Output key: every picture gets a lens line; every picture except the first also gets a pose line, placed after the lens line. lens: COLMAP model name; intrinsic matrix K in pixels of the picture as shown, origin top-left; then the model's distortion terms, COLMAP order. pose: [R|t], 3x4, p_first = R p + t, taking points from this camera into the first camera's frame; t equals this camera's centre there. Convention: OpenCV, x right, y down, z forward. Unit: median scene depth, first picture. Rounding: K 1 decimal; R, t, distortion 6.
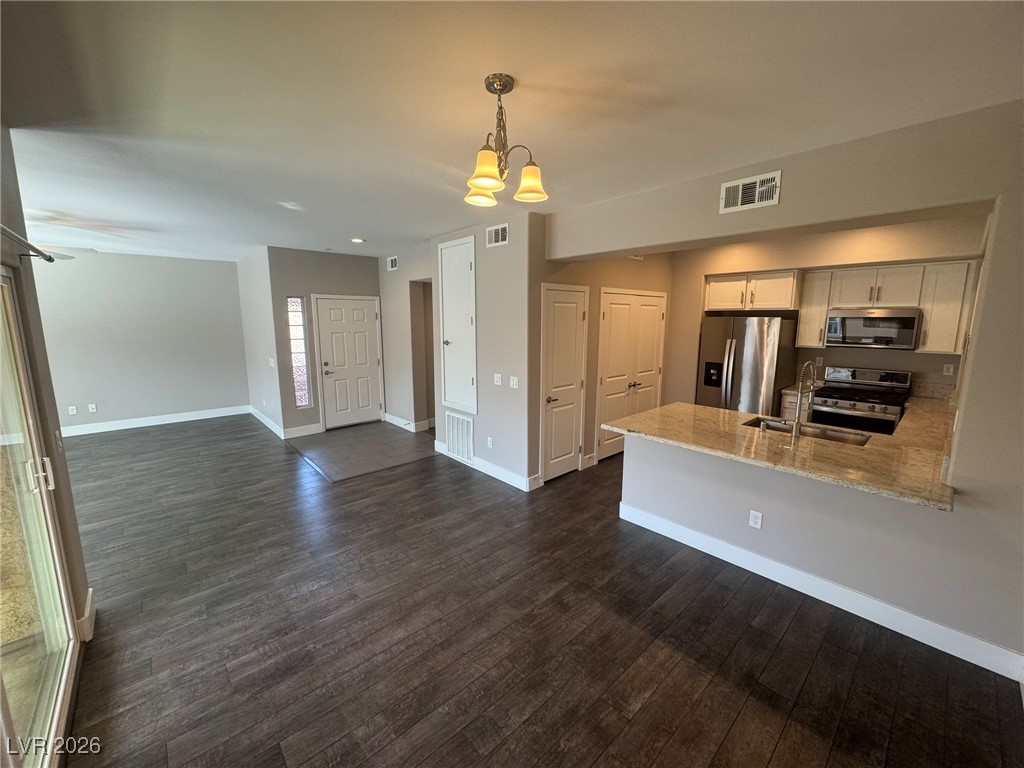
lens RADIAL K [[406.7, 0, 511.5], [0, 406.7, 380.1], [0, 0, 1]] dist [-0.002611, 0.000749]
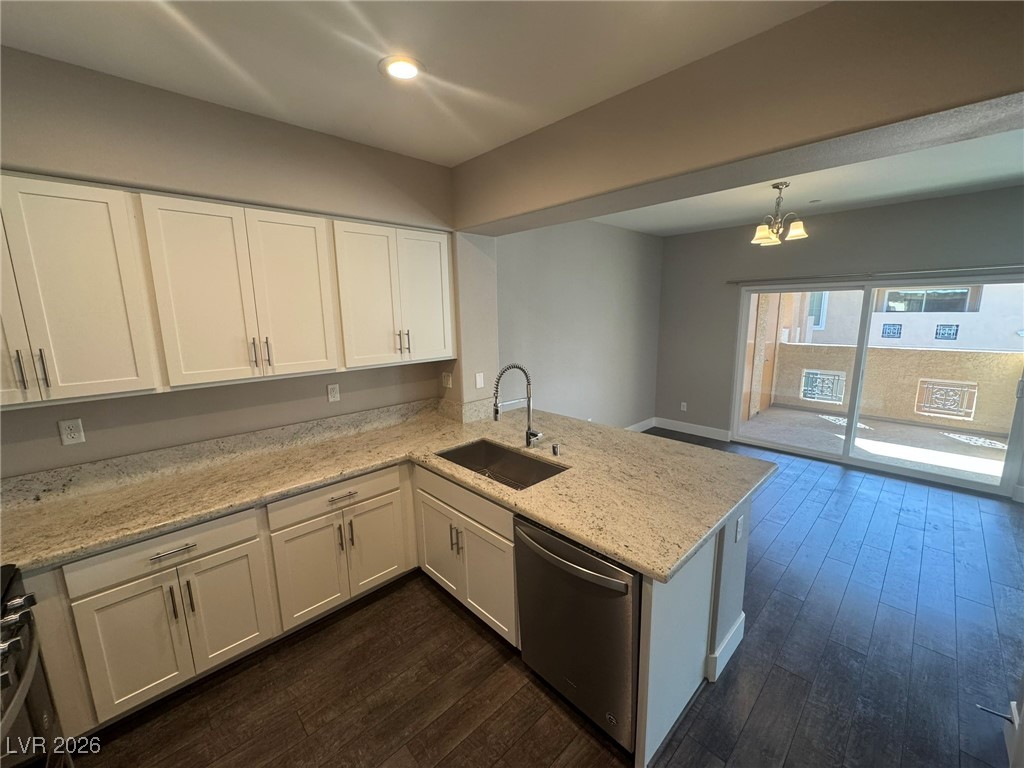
lens RADIAL K [[406.7, 0, 512.6], [0, 406.7, 379.9], [0, 0, 1]] dist [-0.002611, 0.000749]
pose [[-0.999546, 0.019700, -0.022808, 0.528088], [0.011360, 0.947239, 0.320327, -0.191100], [0.027915, 0.319922, -0.947033, 1.239837]]
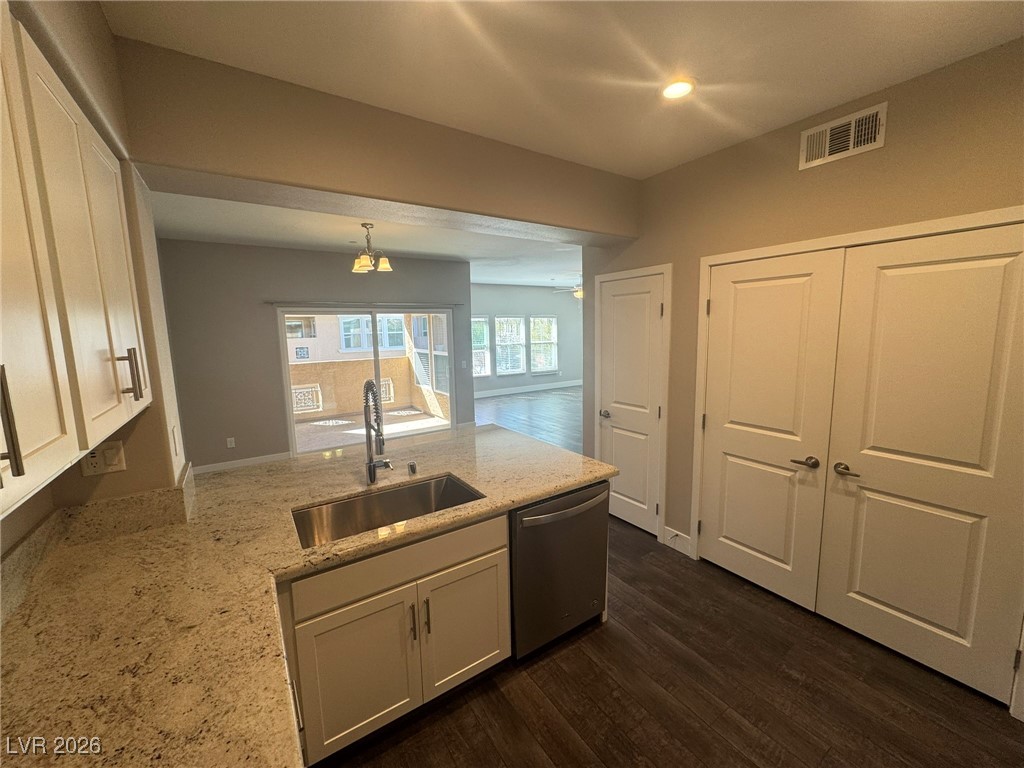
lens RADIAL K [[406.7, 0, 510.9], [0, 406.7, 380.1], [0, 0, 1]] dist [-0.002611, 0.000749]
pose [[-0.149585, 0.128523, -0.980360, 0.925675], [-0.129891, 0.980369, 0.148343, -0.117666], [0.980180, 0.149529, -0.129955, 0.907823]]
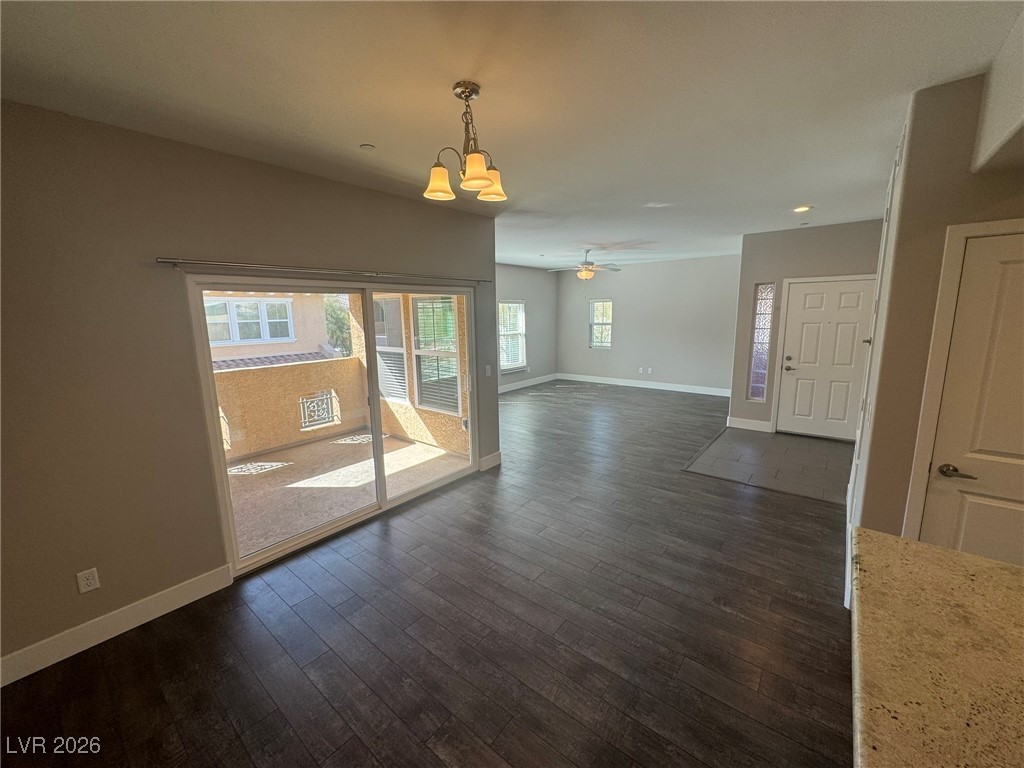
lens RADIAL K [[406.7, 0, 511.2], [0, 406.7, 380.3], [0, 0, 1]] dist [-0.002611, 0.000749]
pose [[0.149399, 0.160168, -0.975718, 0.464807], [-0.133106, 0.981069, 0.140666, -0.054522], [0.979777, 0.108858, 0.167890, 0.404459]]
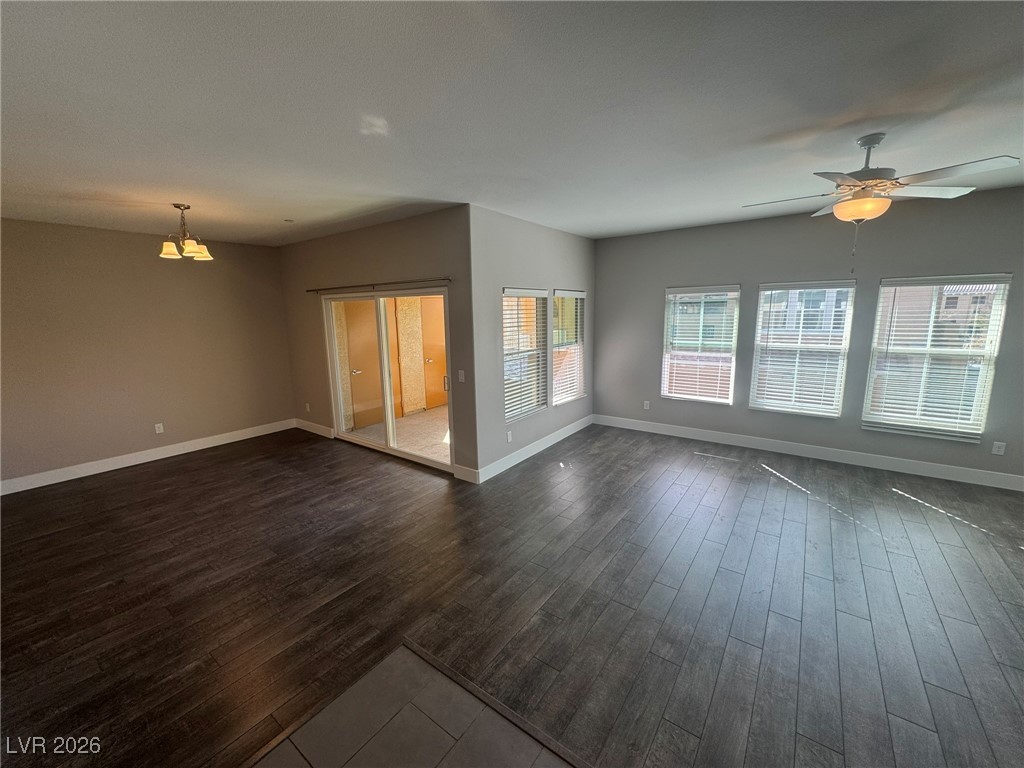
lens RADIAL K [[406.7, 0, 513.8], [0, 406.7, 382.0], [0, 0, 1]] dist [-0.002611, 0.000749]
pose [[-0.979042, 0.052158, -0.196867, -0.511659], [-0.014345, 0.946587, 0.322130, -0.223192], [0.203154, 0.318203, -0.926000, 1.449566]]
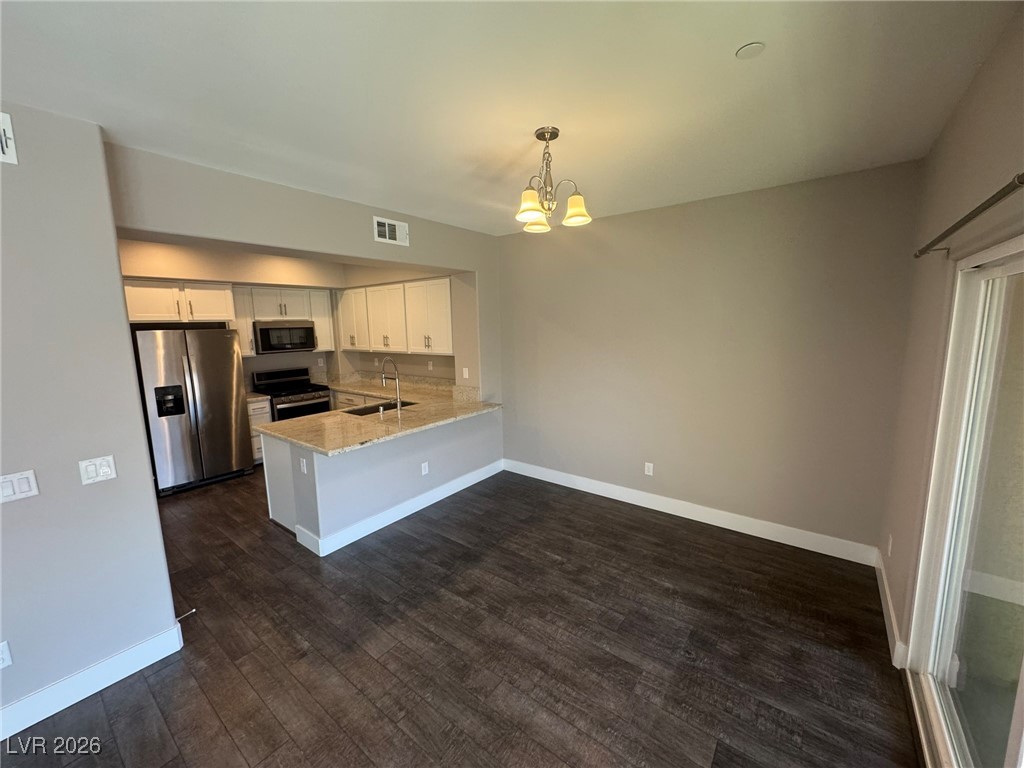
lens RADIAL K [[406.7, 0, 512.4], [0, 406.7, 379.8], [0, 0, 1]] dist [-0.002611, 0.000749]
pose [[-0.181430, -0.133683, 0.974275, -0.520304], [0.171347, 0.971265, 0.165179, -0.090052], [-0.968361, 0.196908, -0.153310, 0.570912]]
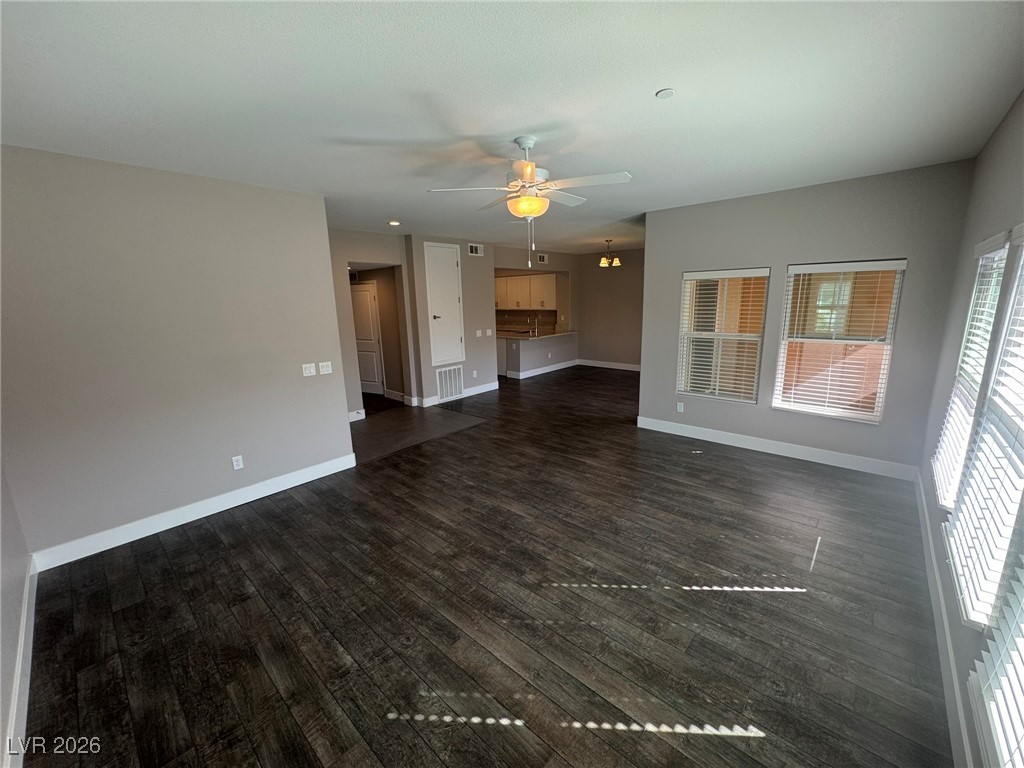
lens RADIAL K [[406.7, 0, 512.5], [0, 406.7, 383.5], [0, 0, 1]] dist [-0.002611, 0.000749]
pose [[-0.104718, -0.203836, 0.973388, -1.810146], [0.176649, 0.959393, 0.219910, -0.156657], [-0.978688, 0.194976, -0.064459, 1.040145]]
